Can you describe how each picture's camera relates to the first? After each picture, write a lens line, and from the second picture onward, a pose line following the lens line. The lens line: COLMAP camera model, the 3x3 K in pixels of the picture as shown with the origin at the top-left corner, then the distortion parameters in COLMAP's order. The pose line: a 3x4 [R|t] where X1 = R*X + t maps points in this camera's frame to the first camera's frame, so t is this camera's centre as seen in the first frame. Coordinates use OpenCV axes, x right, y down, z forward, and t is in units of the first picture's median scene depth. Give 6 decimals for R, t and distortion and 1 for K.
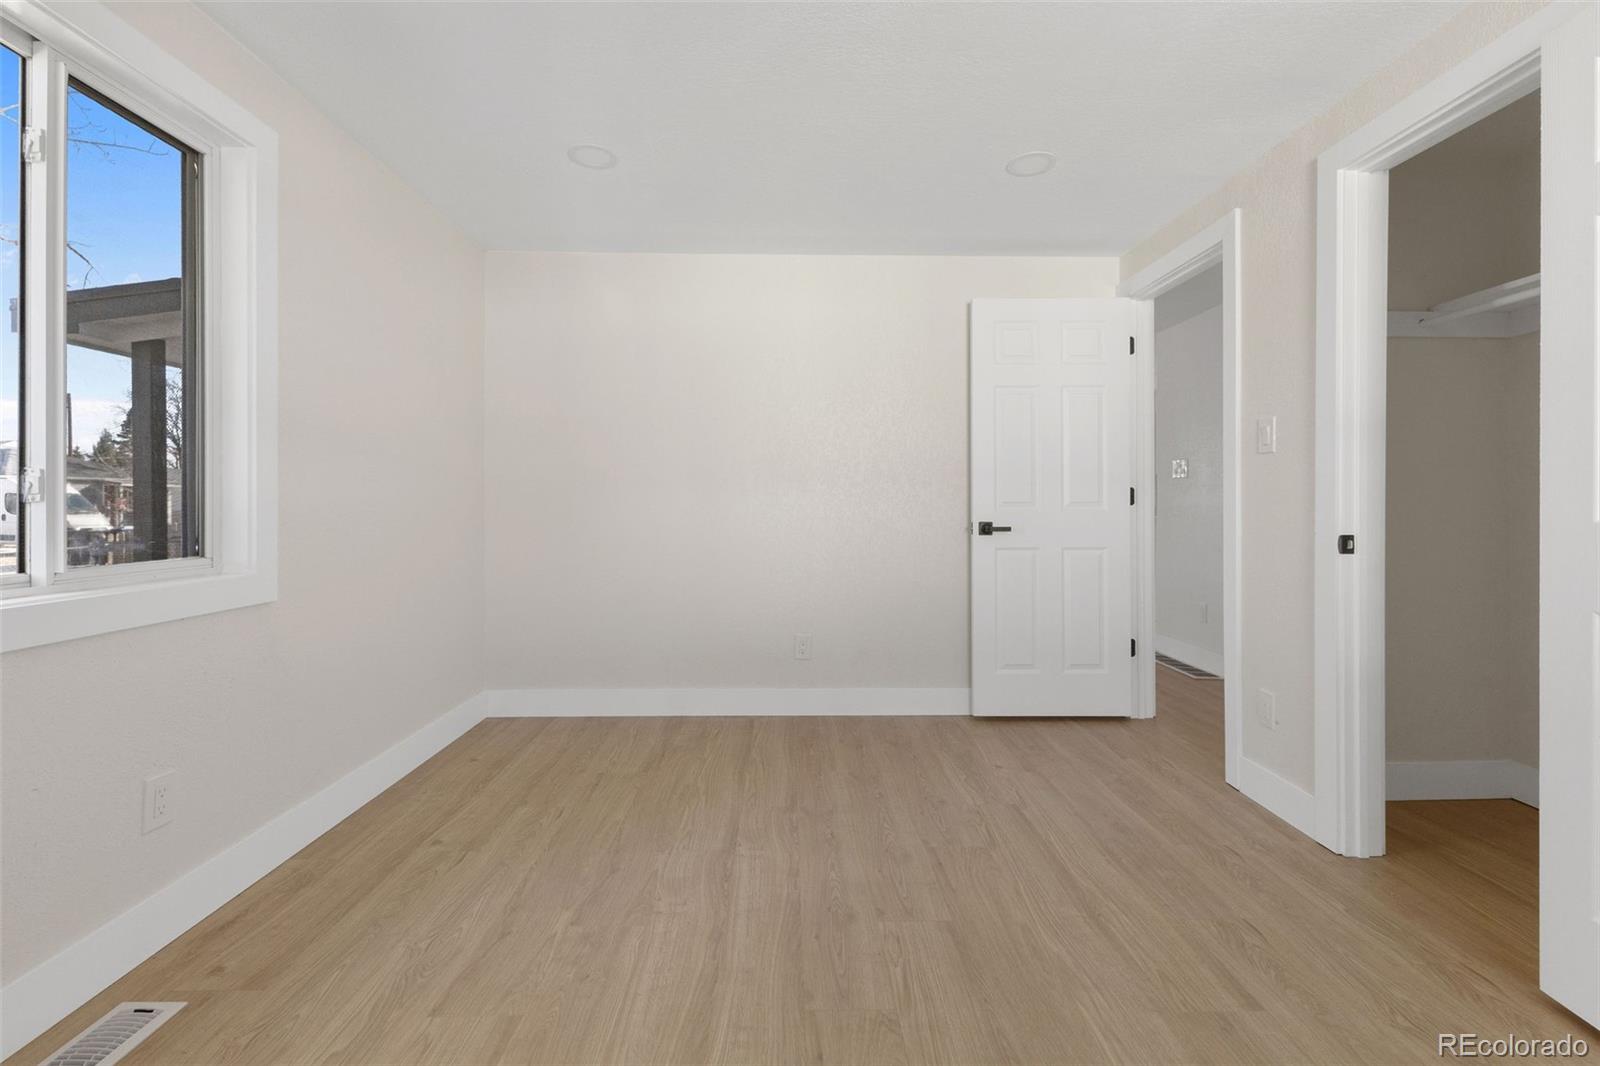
lens RADIAL K [[689.2, 0, 798.1], [0, 689.2, 530.6], [0, 0, 1]] dist [0.009643, -0.000214]
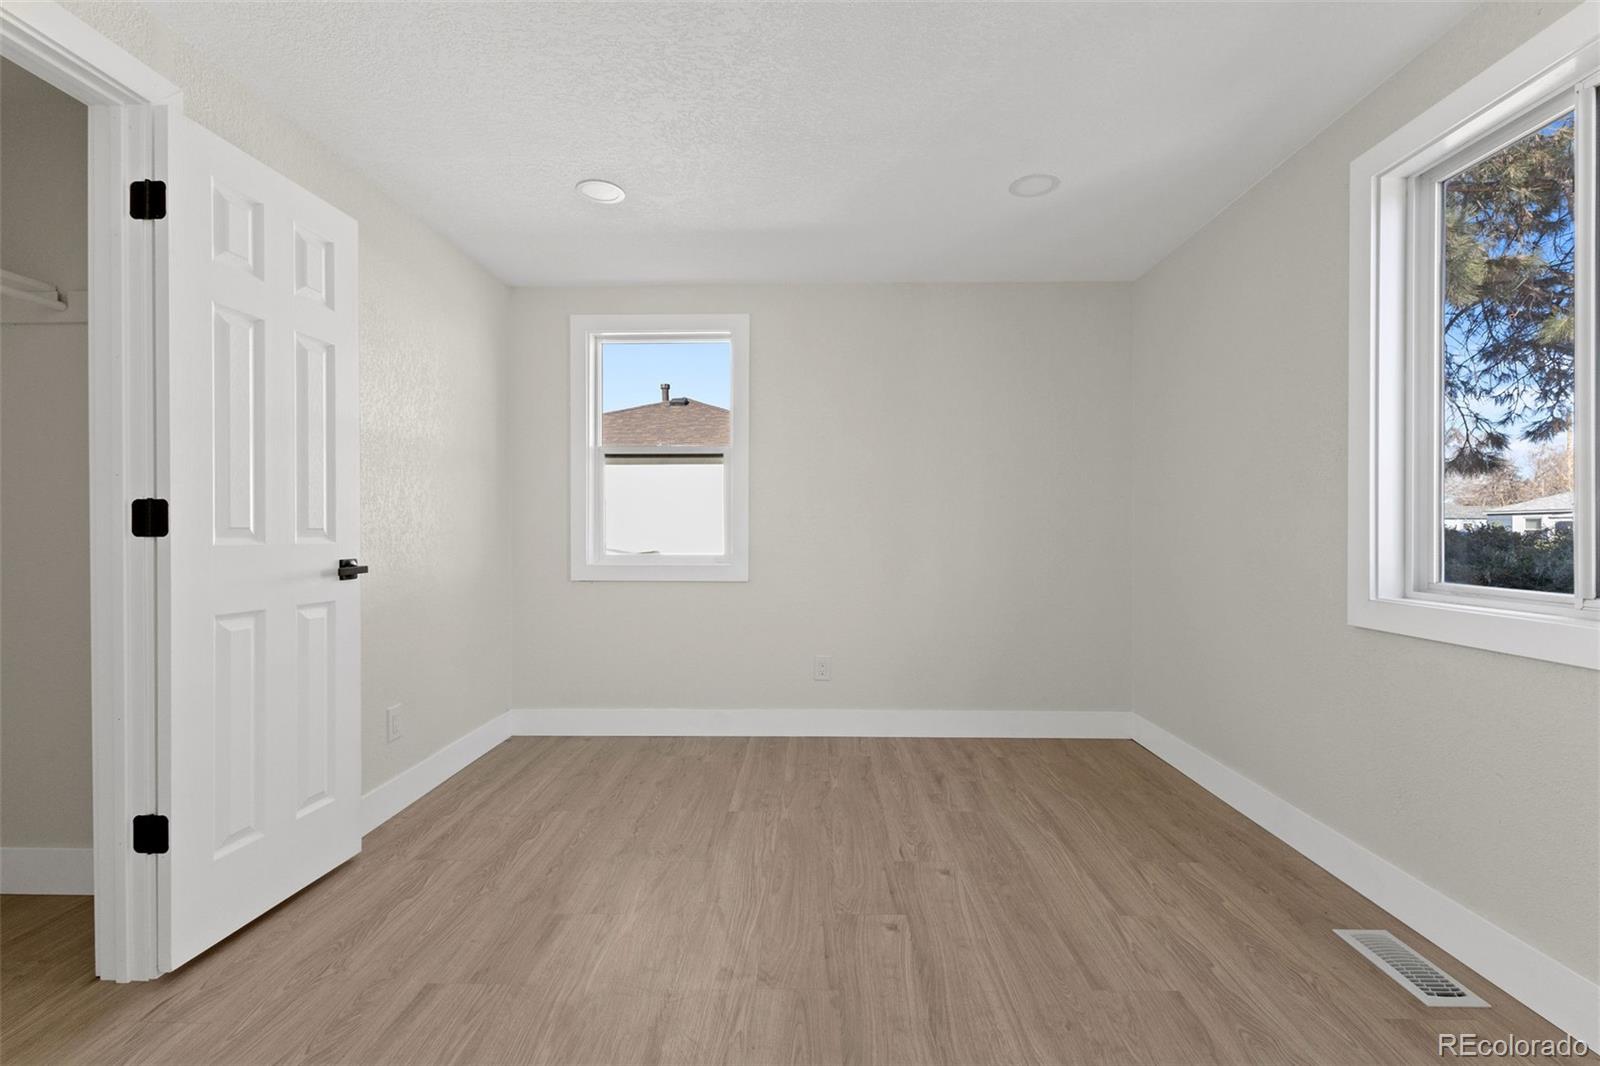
lens RADIAL K [[689.2, 0, 798.1], [0, 689.2, 530.6], [0, 0, 1]] dist [0.009643, -0.000214]
pose [[-0.998890, 0.001847, 0.047061, 0.020448], [0.003430, 0.999430, 0.033587, -0.074298], [-0.046972, 0.033711, -0.998327, 2.039972]]
